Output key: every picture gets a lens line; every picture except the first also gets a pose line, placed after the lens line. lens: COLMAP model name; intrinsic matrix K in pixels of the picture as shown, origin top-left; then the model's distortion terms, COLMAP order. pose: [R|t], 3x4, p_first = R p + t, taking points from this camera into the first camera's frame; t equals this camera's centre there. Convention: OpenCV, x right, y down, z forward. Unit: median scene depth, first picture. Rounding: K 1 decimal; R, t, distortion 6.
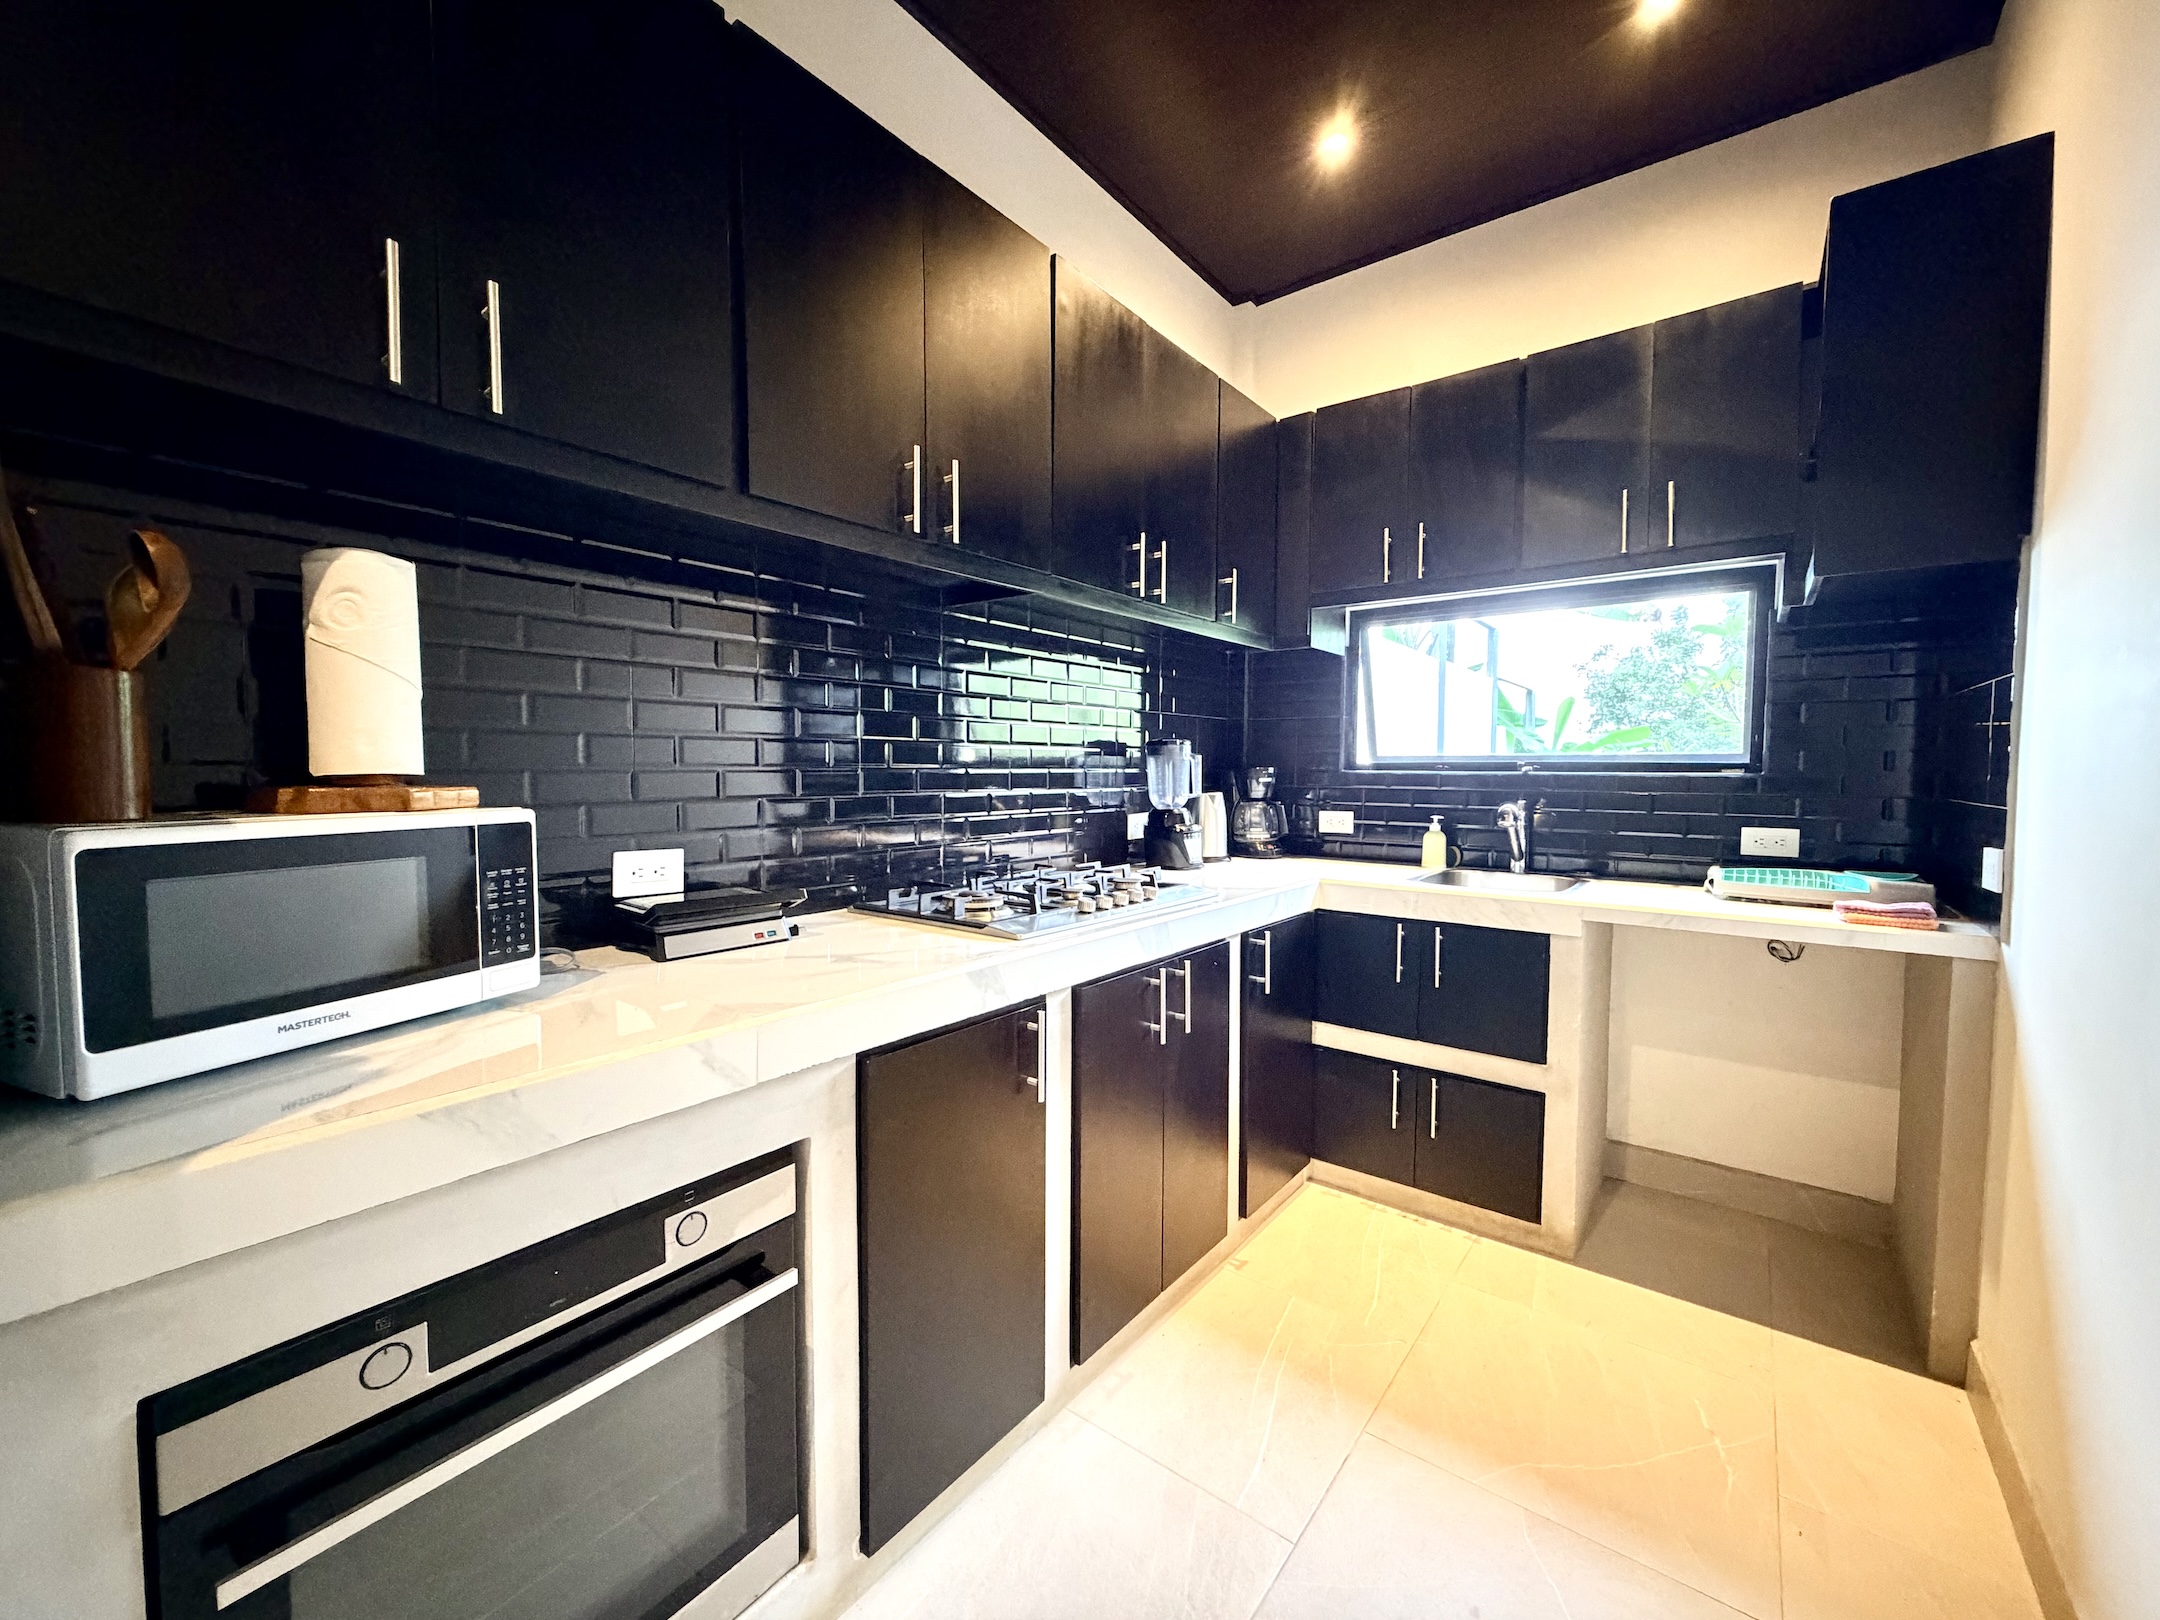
lens RADIAL K [[860.7, 0, 1076.4], [0, 860.7, 807.7], [0, 0, 1]] dist [-0.001159, -0.000346]
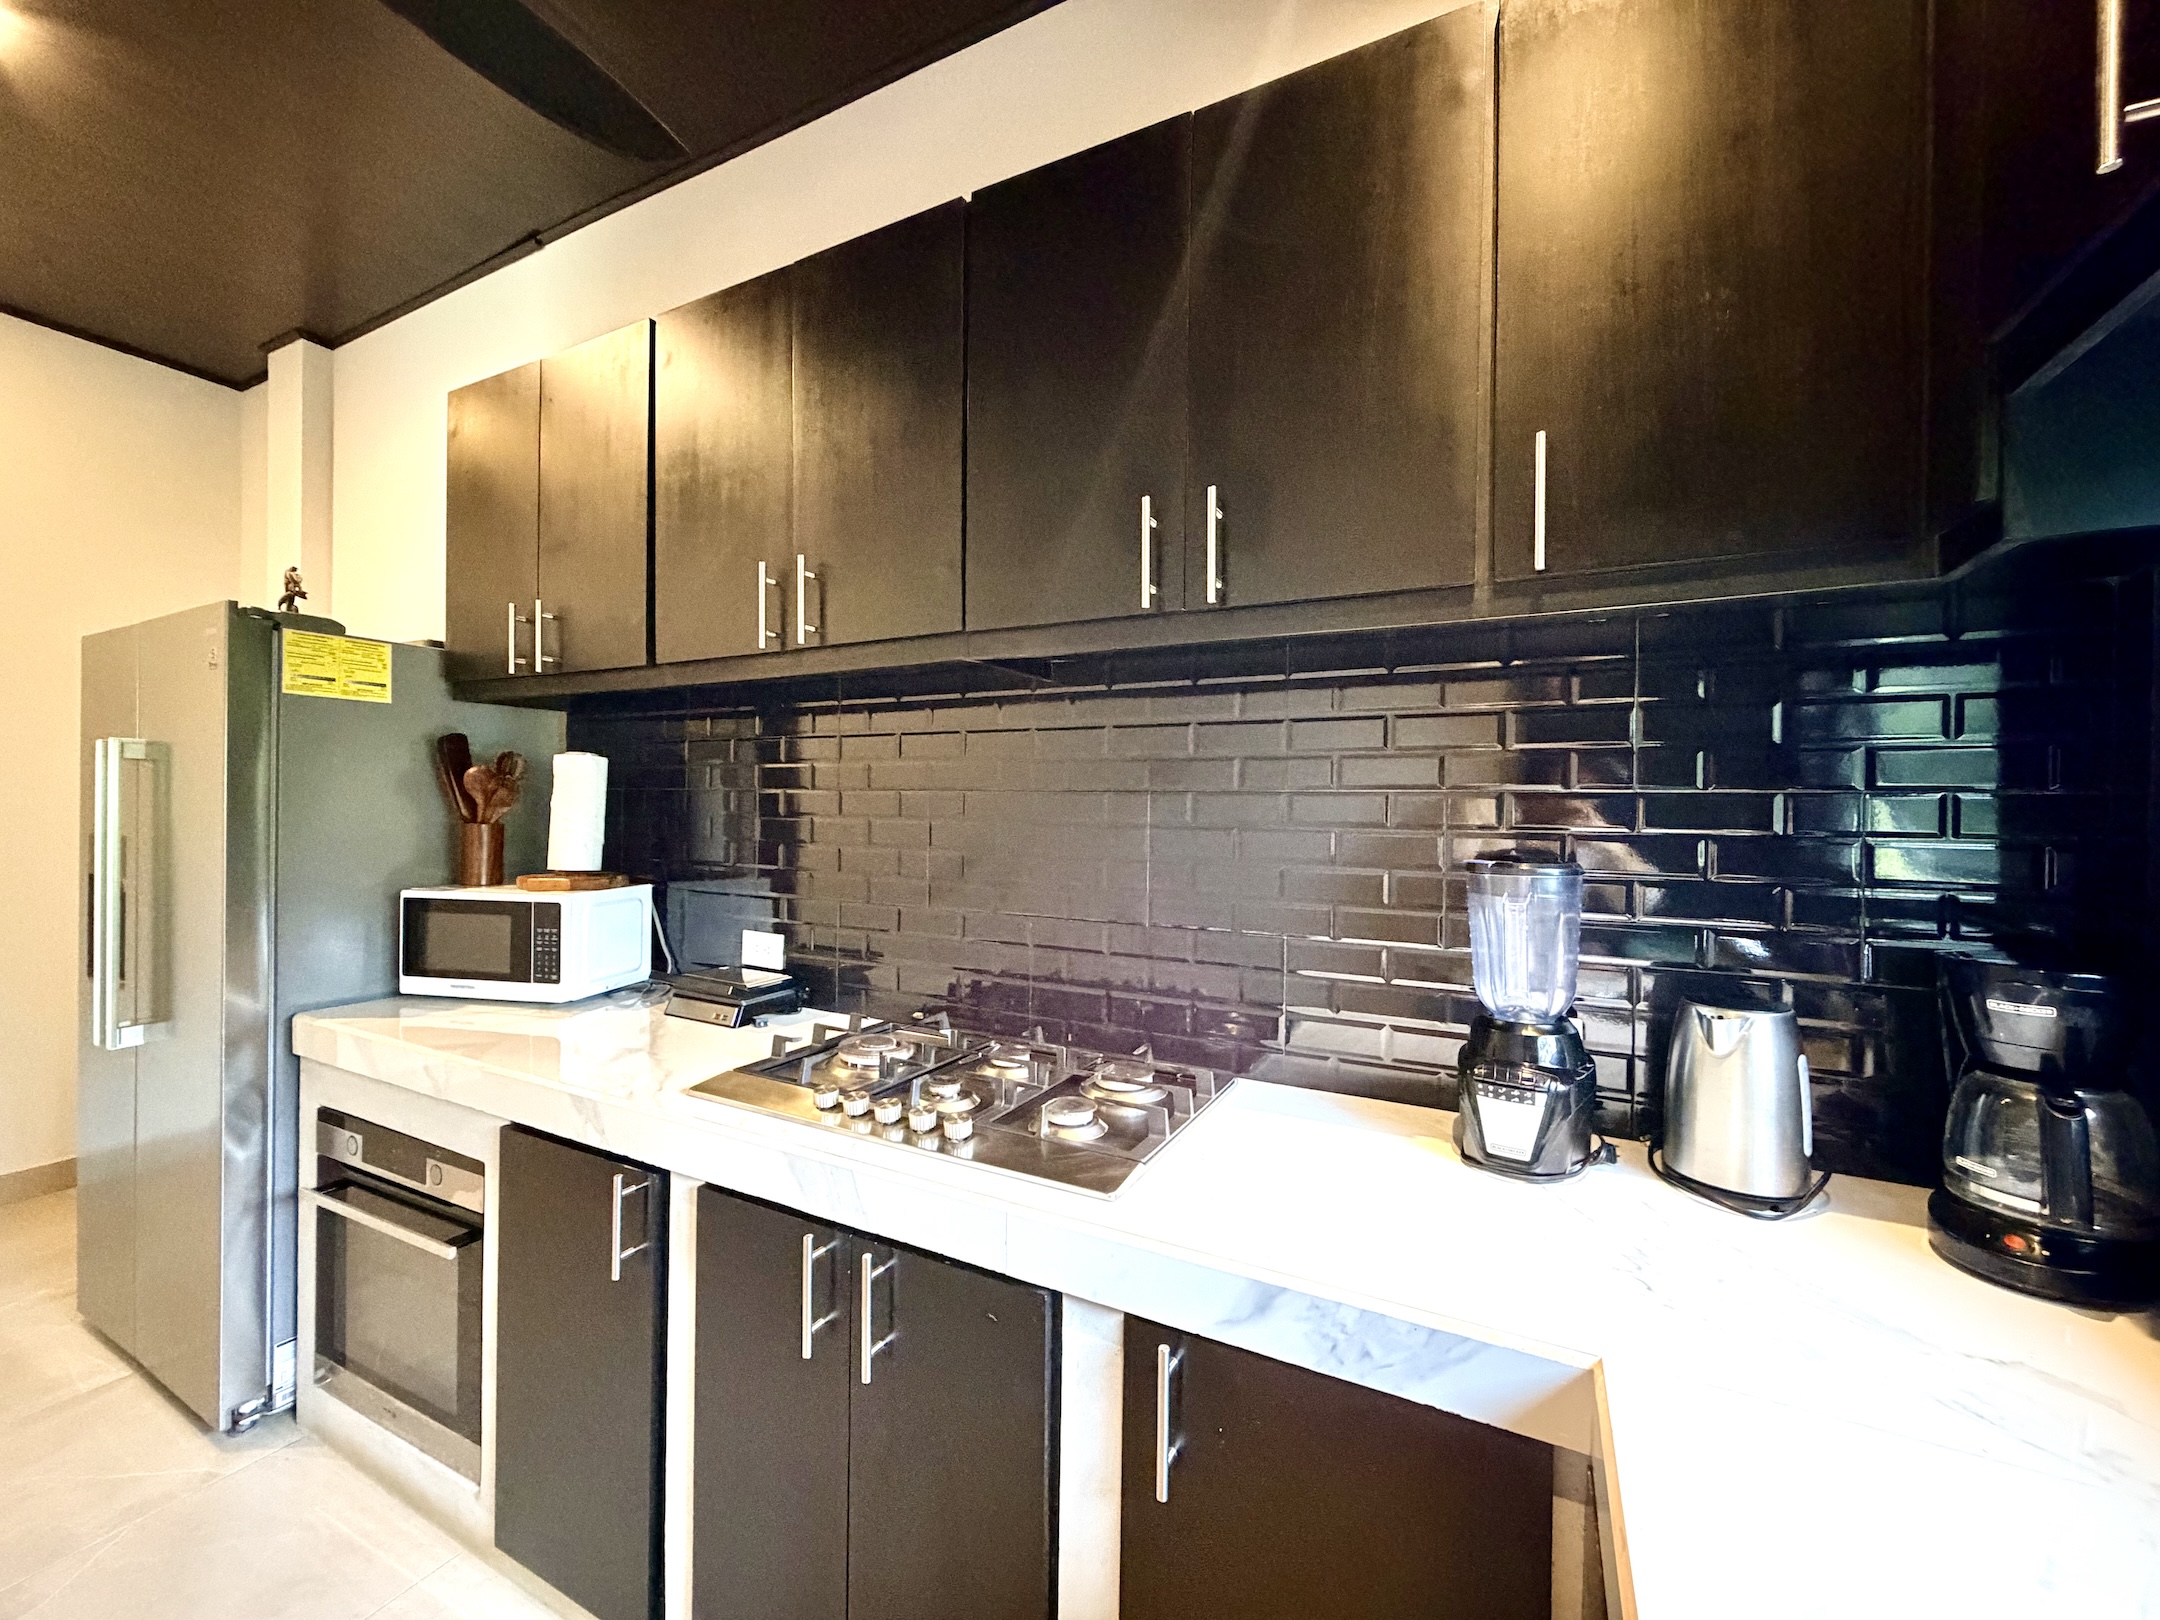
lens RADIAL K [[862.7, 0, 1080.0], [0, 862.7, 810.0], [0, 0, 1]] dist [0.029311, -0.000032]
pose [[0.182675, 0.002719, -0.983170, 0.569679], [-0.070243, 0.997477, -0.010293, -0.102227], [0.980661, 0.070942, 0.182405, 0.758623]]
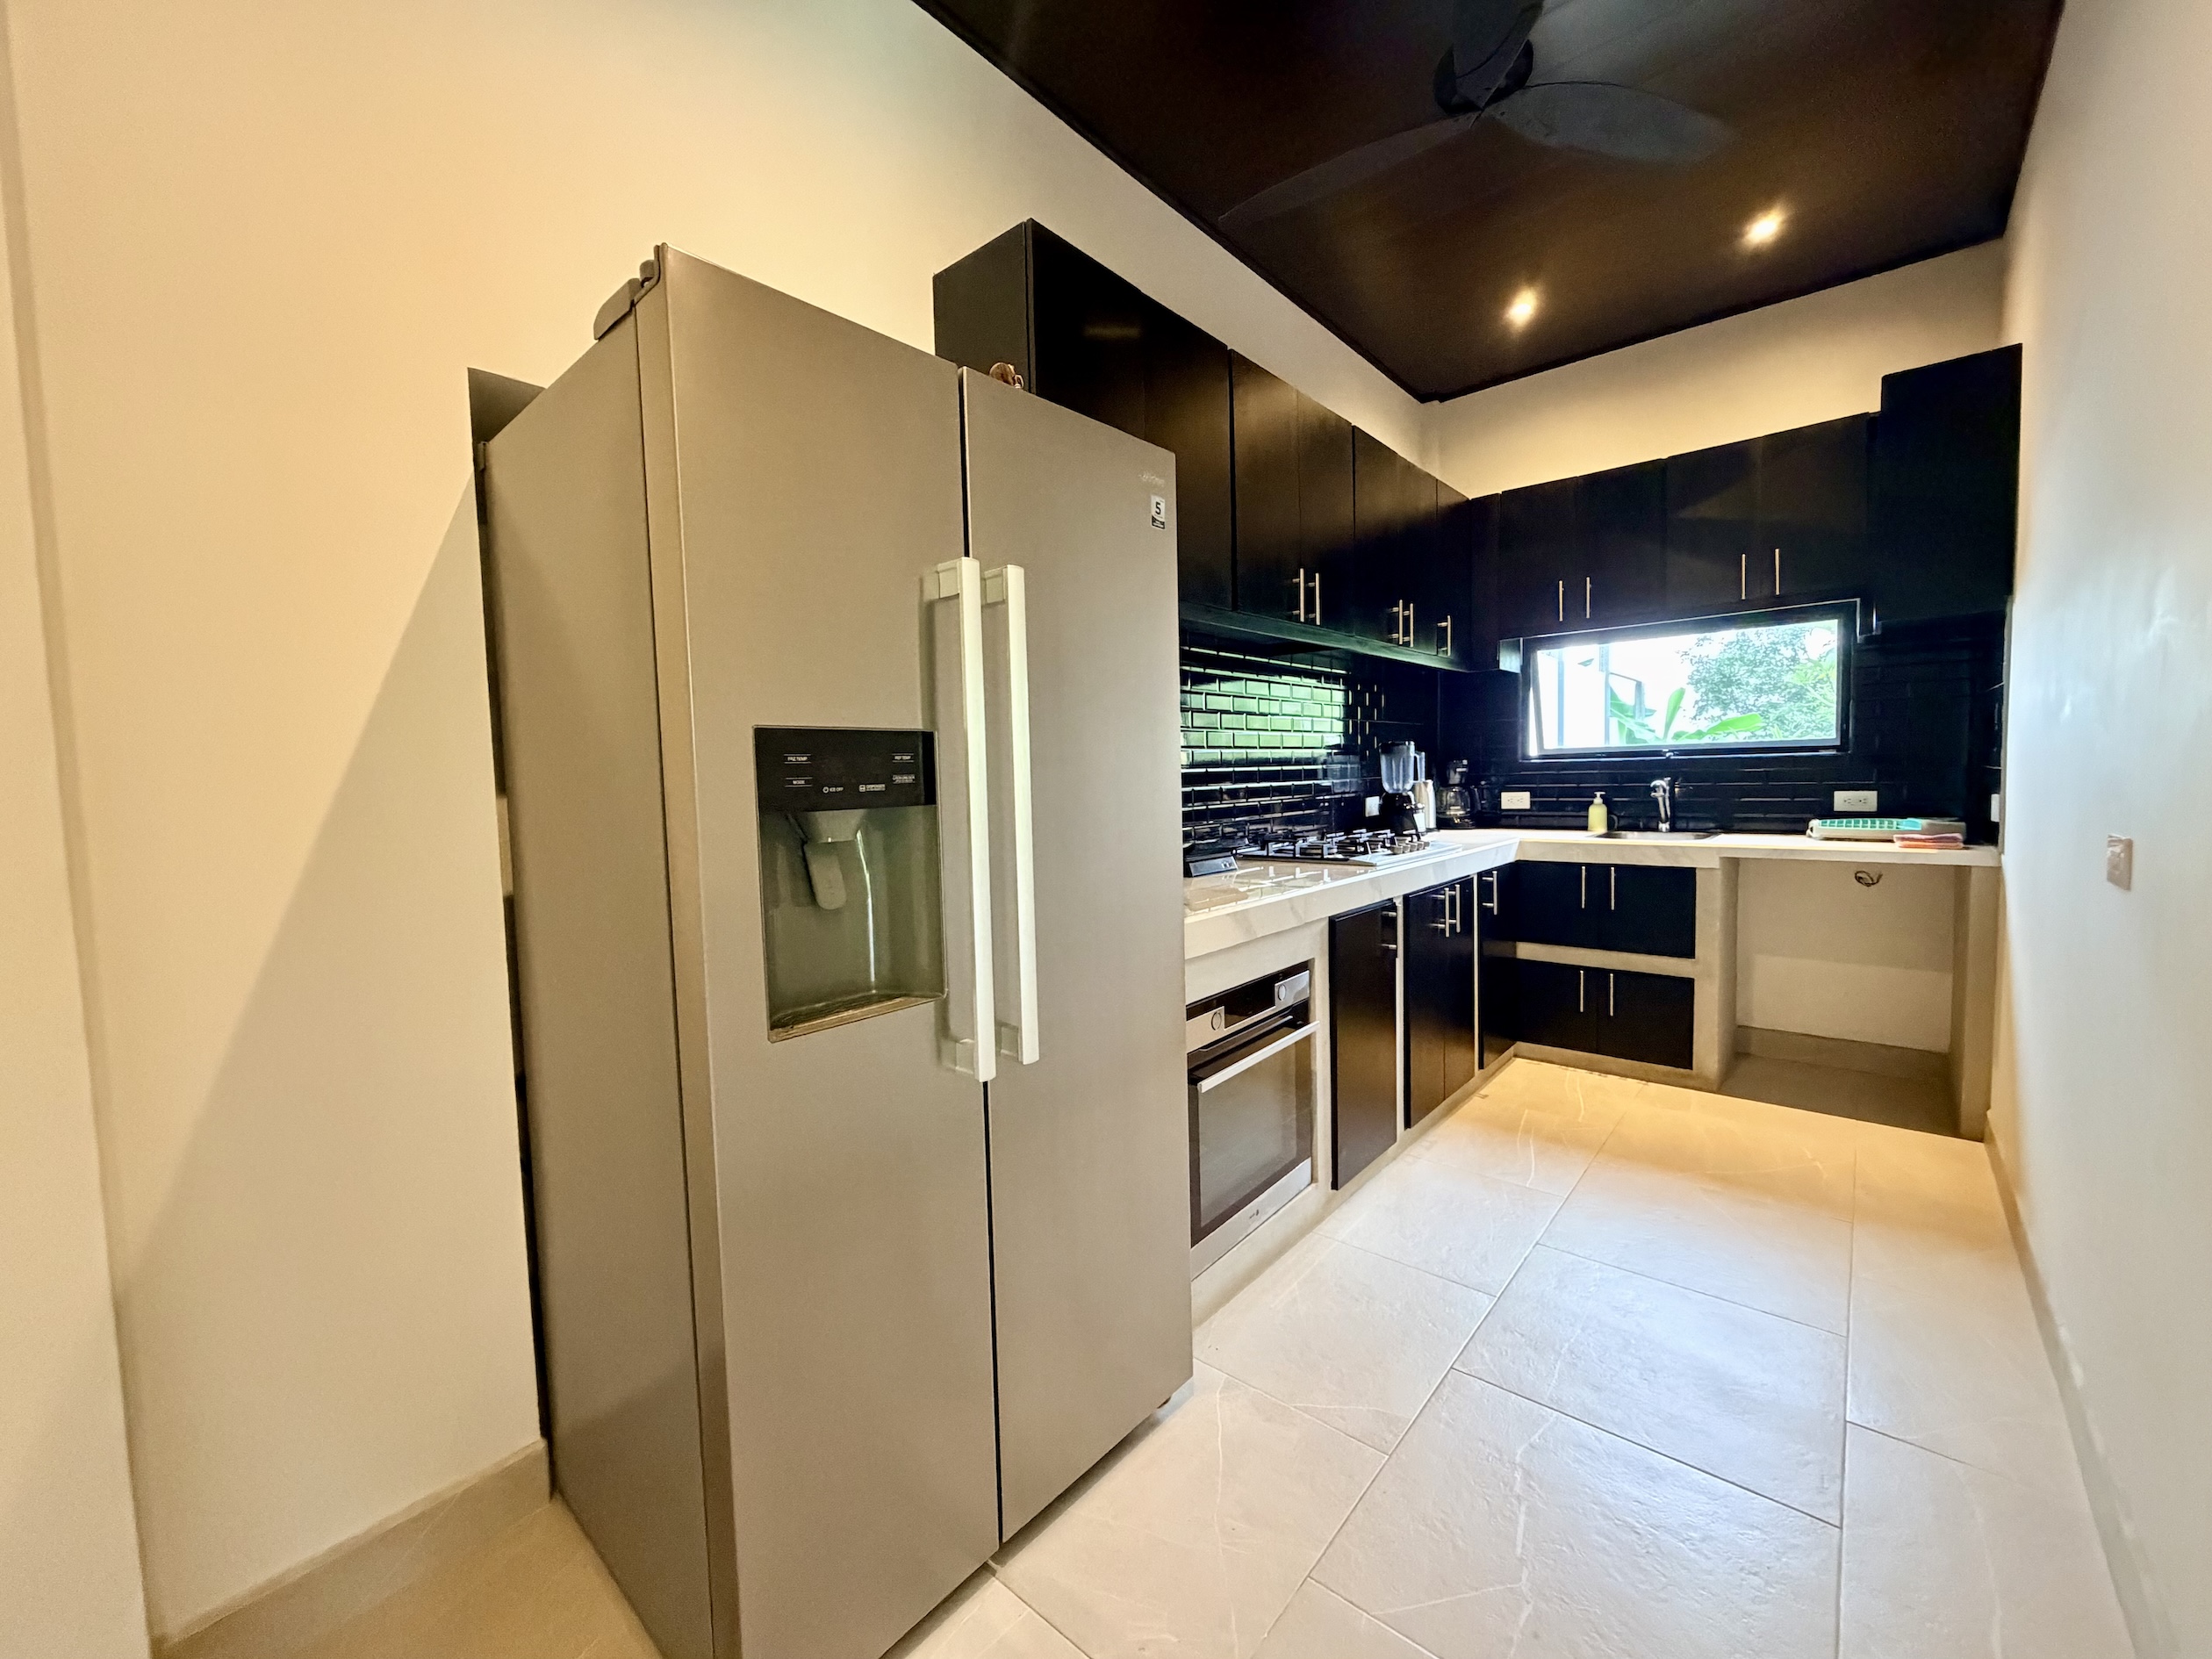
lens RADIAL K [[881.4, 0, 1102.4], [0, 881.4, 827.2], [0, 0, 1]] dist [-0.001159, -0.000346]
pose [[0.998228, -0.027532, -0.052744, -0.311192], [0.028313, 0.999499, 0.014117, 0.025214], [0.052328, -0.015586, 0.998508, -0.450900]]
